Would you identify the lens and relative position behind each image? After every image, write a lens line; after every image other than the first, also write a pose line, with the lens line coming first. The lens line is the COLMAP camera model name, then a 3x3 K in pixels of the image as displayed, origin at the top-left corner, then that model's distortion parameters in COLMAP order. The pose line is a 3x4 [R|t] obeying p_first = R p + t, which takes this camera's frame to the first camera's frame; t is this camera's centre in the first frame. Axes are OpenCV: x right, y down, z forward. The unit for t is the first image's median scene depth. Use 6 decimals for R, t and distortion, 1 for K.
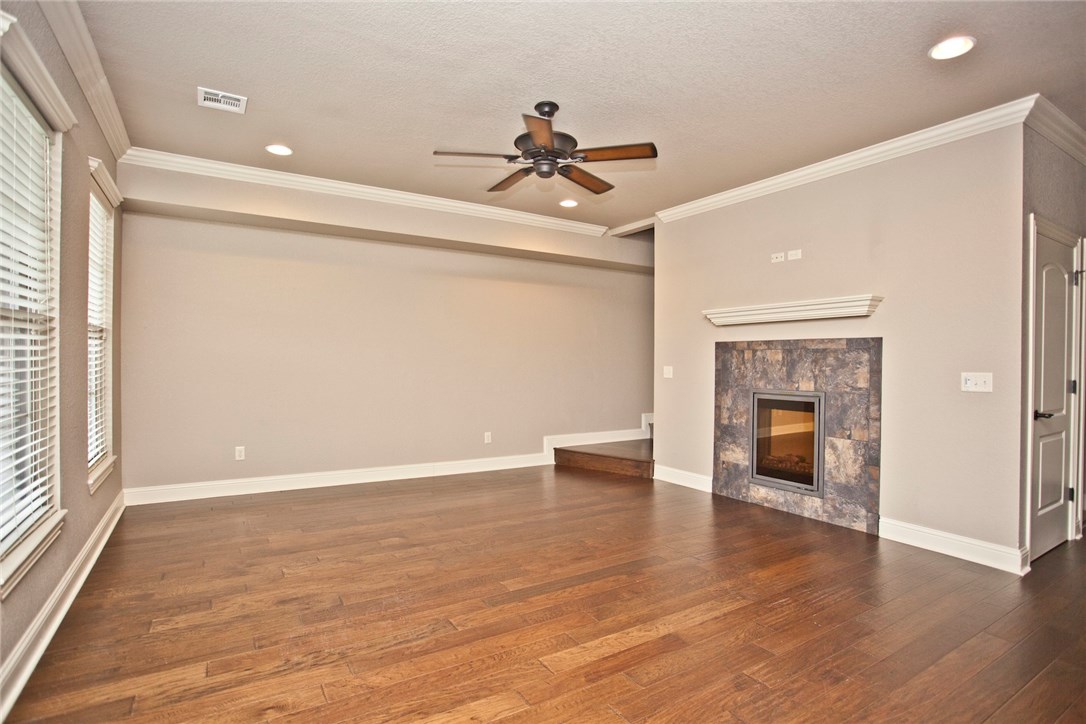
lens RADIAL K [[533.5, 0, 543.0], [0, 533.5, 362.0], [0, 0, 1]] dist [-0.083115, 0.042230]
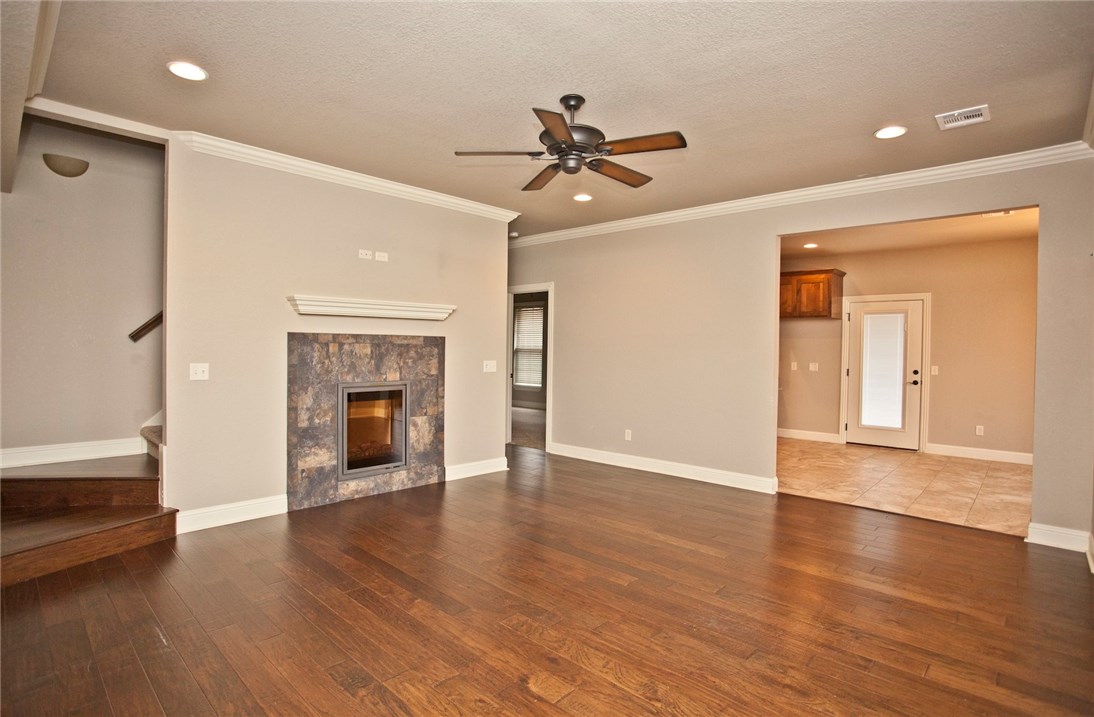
lens RADIAL K [[543.8, 0, 547.0], [0, 543.8, 358.5], [0, 0, 1]] dist [-0.063471, 0.031026]
pose [[-0.242040, -0.031413, 0.969758, -0.723596], [-0.013247, 0.999490, 0.029070, -0.031961], [-0.970176, -0.005811, -0.242332, 0.978357]]
